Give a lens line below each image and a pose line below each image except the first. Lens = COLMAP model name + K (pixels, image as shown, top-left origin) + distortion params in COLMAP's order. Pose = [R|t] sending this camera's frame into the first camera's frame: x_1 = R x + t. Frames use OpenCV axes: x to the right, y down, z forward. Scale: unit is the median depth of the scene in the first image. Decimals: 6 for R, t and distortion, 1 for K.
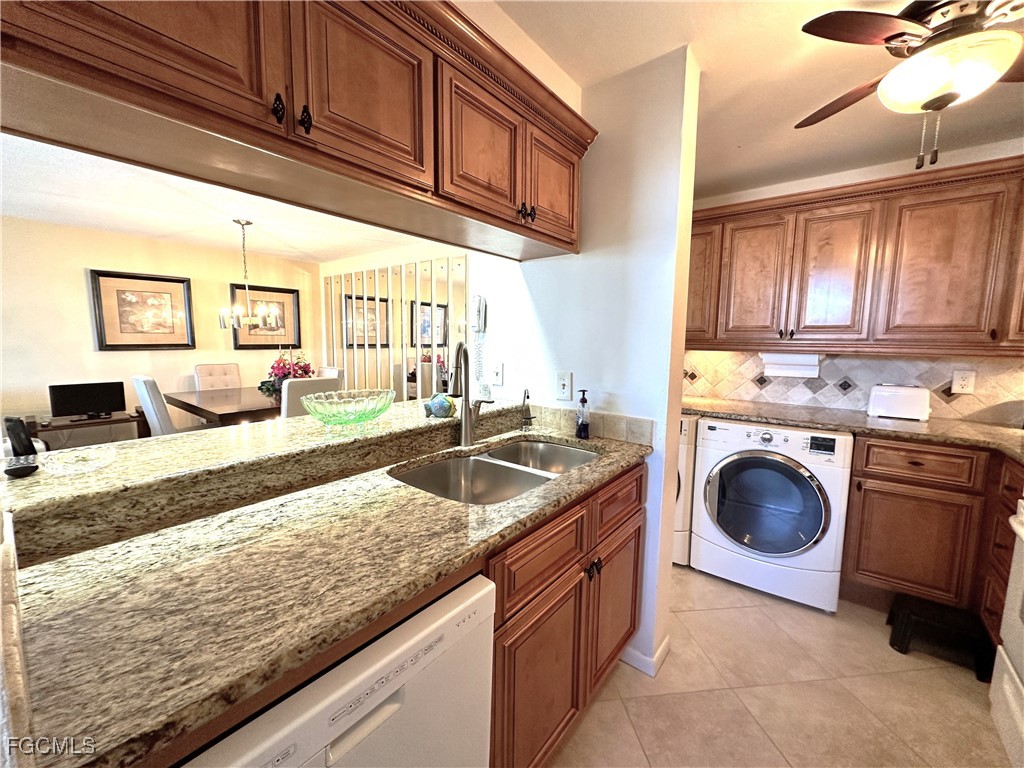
lens RADIAL K [[408.3, 0, 511.4], [0, 408.3, 383.7], [0, 0, 1]] dist [-0.000451, 0.000328]
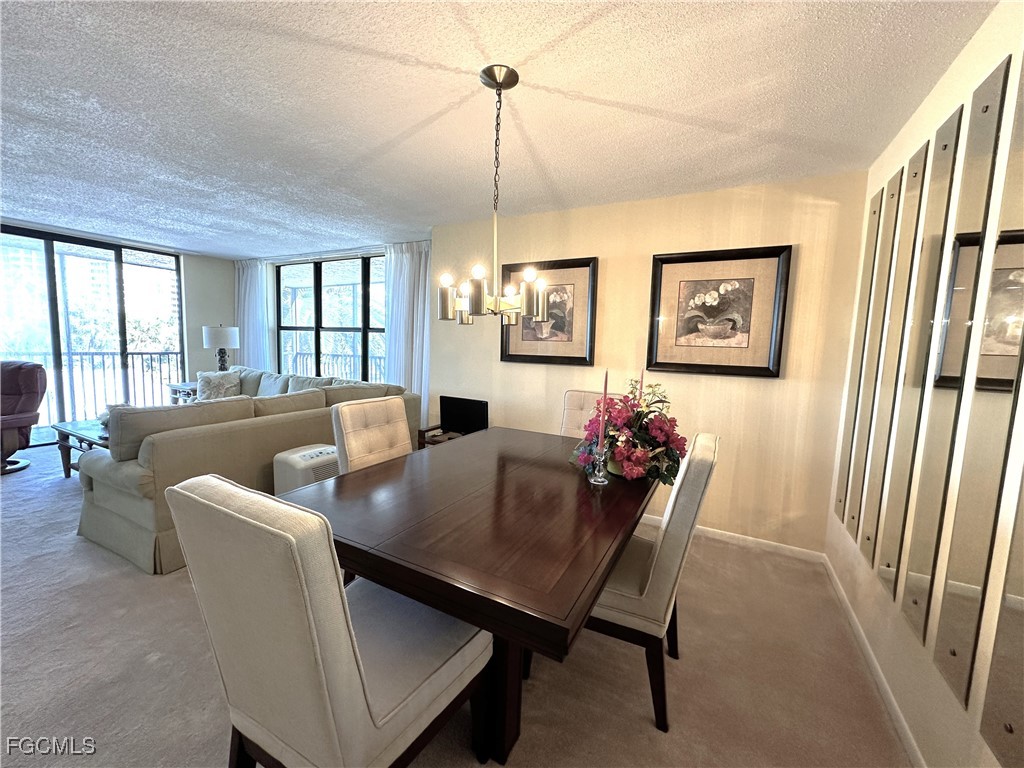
lens RADIAL K [[408.3, 0, 511.3], [0, 408.3, 384.8], [0, 0, 1]] dist [0.000921, 0.000193]
pose [[0.175451, 0.094816, -0.979912, -0.153857], [-0.139081, 0.987756, 0.070673, -0.084481], [0.974615, 0.123888, 0.186490, 0.774046]]
